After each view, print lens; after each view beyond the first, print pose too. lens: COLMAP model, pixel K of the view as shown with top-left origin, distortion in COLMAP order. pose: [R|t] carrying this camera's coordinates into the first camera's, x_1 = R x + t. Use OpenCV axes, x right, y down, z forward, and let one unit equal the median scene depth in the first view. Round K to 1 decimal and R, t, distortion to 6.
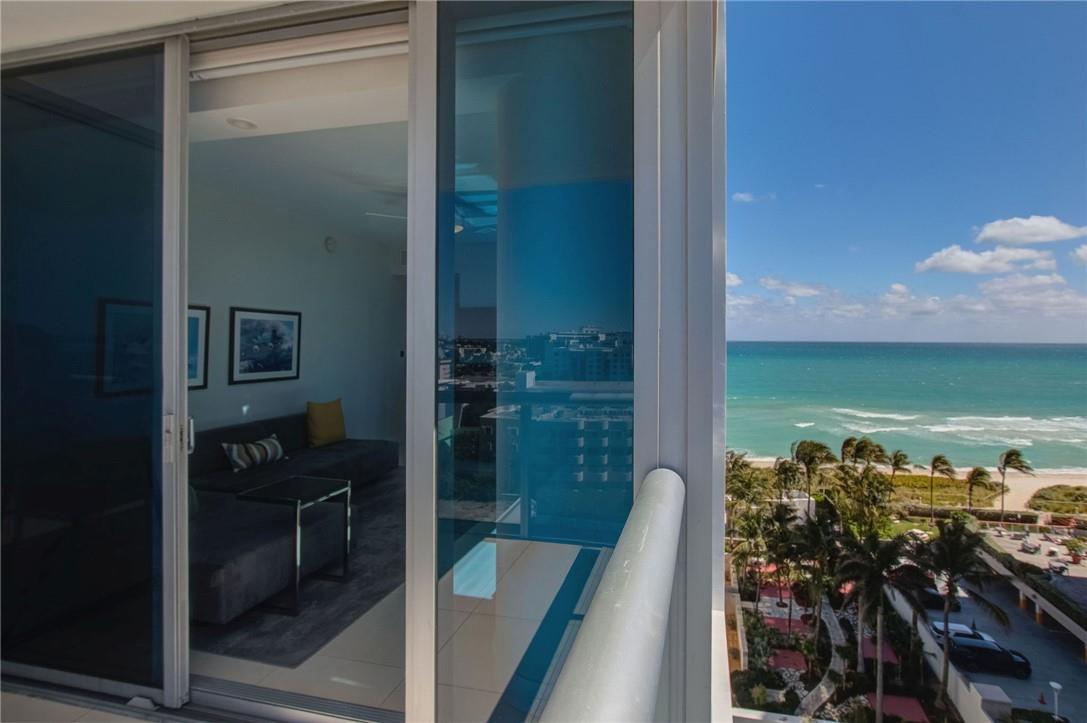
lens RADIAL K [[515.9, 0, 547.5], [0, 515.9, 359.1], [0, 0, 1]] dist [-0.000987, -0.000809]
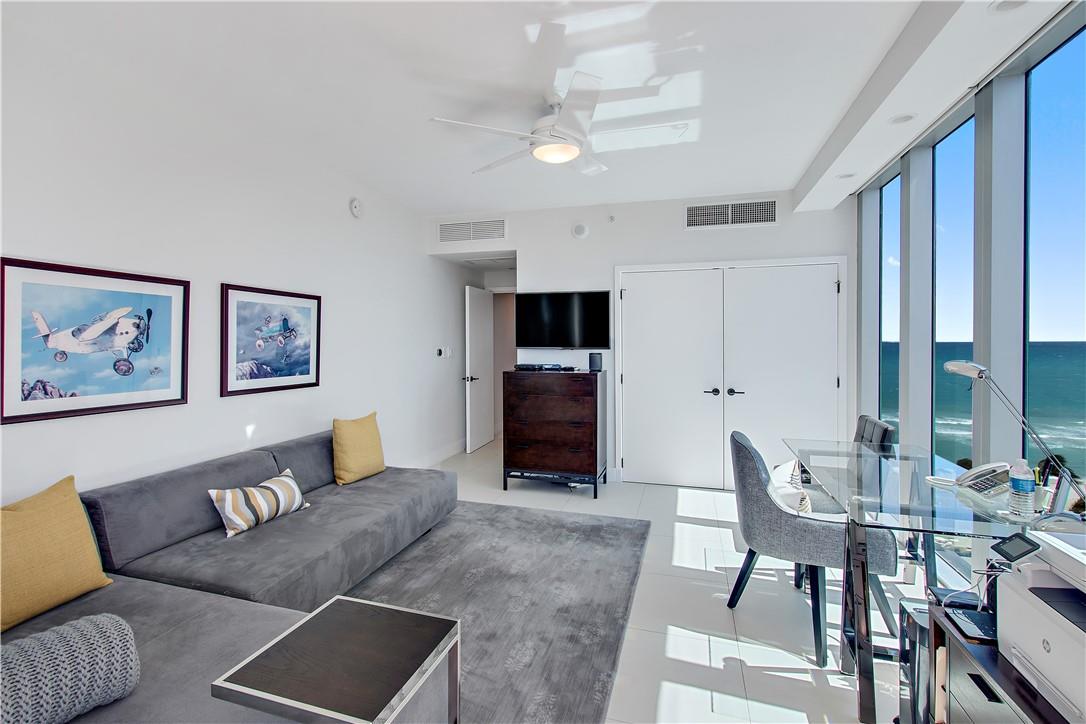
lens RADIAL K [[501.2, 0, 543.7], [0, 501.2, 370.4], [0, 0, 1]] dist [-0.002292, -0.000423]
pose [[0.999967, -0.005742, -0.005802, -0.172950], [0.005867, 0.999743, 0.021920, 0.002393], [0.005675, -0.021954, 0.999743, 0.316268]]
